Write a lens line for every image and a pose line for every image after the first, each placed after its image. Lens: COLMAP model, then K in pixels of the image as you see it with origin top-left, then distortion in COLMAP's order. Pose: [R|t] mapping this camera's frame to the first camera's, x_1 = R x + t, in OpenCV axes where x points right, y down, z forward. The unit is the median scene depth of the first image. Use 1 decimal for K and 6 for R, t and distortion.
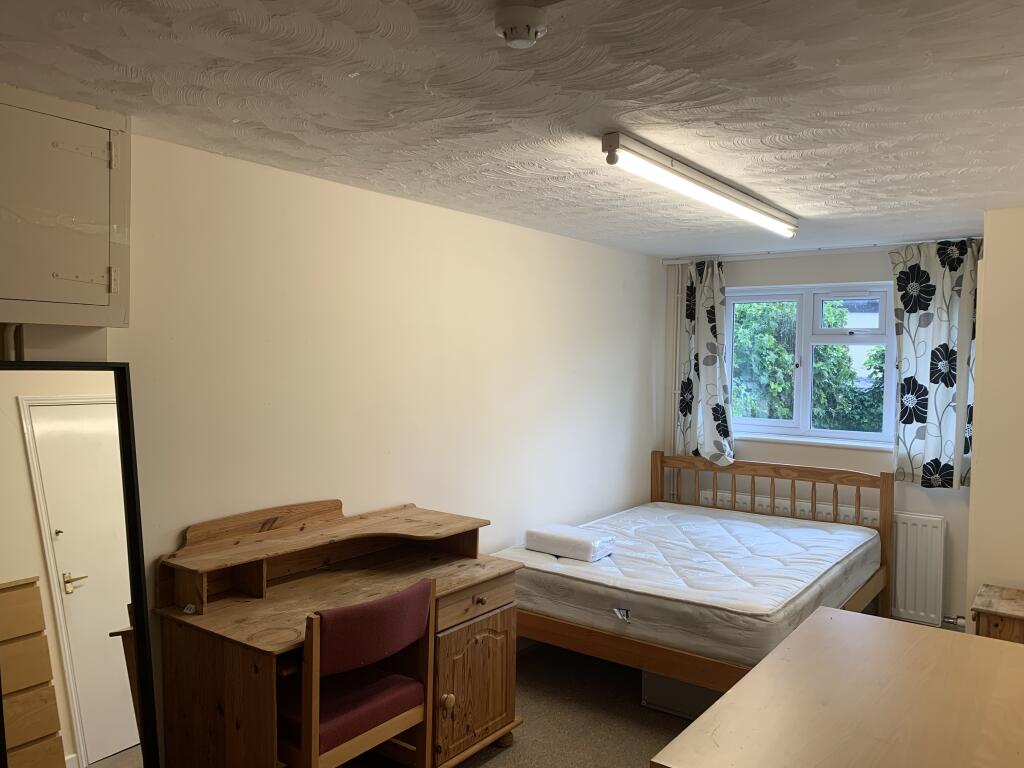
lens RADIAL K [[778.5, 0, 512.4], [0, 778.5, 385.2], [0, 0, 1]] dist [0.005297, 0.001475]
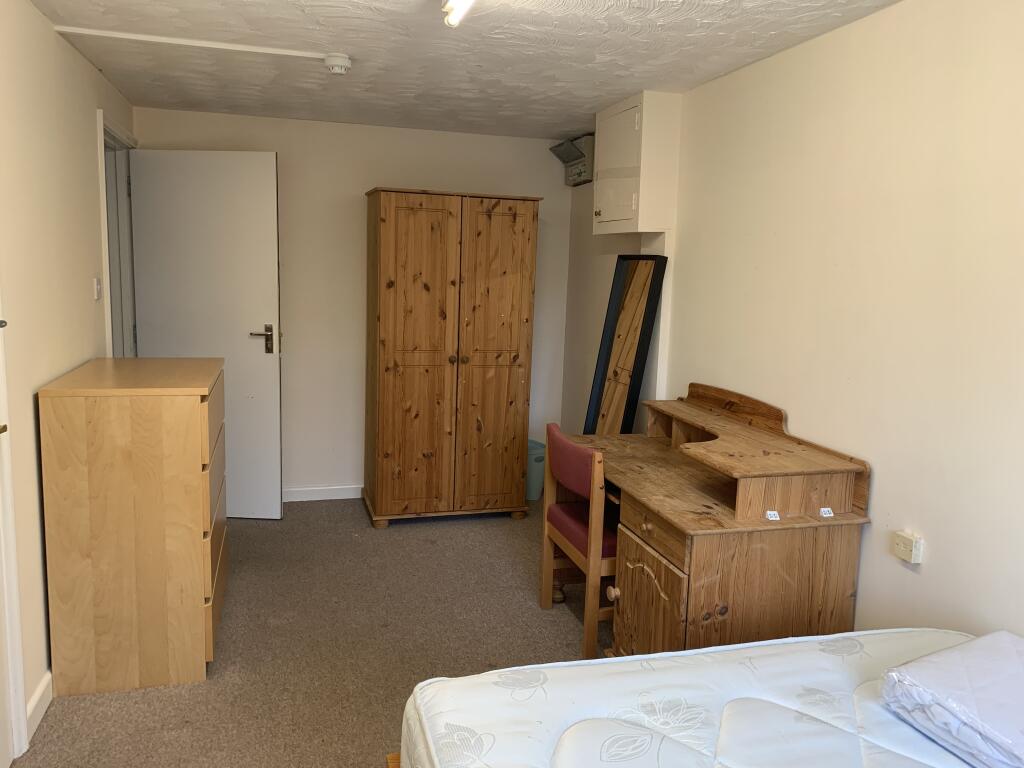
lens RADIAL K [[778.5, 0, 511.4], [0, 778.5, 382.2], [0, 0, 1]] dist [0.005297, 0.001475]
pose [[-0.609112, 0.089383, -0.788031, 0.692266], [-0.064656, 0.984725, 0.161669, -0.009817], [0.790444, 0.149425, -0.594028, 1.330370]]
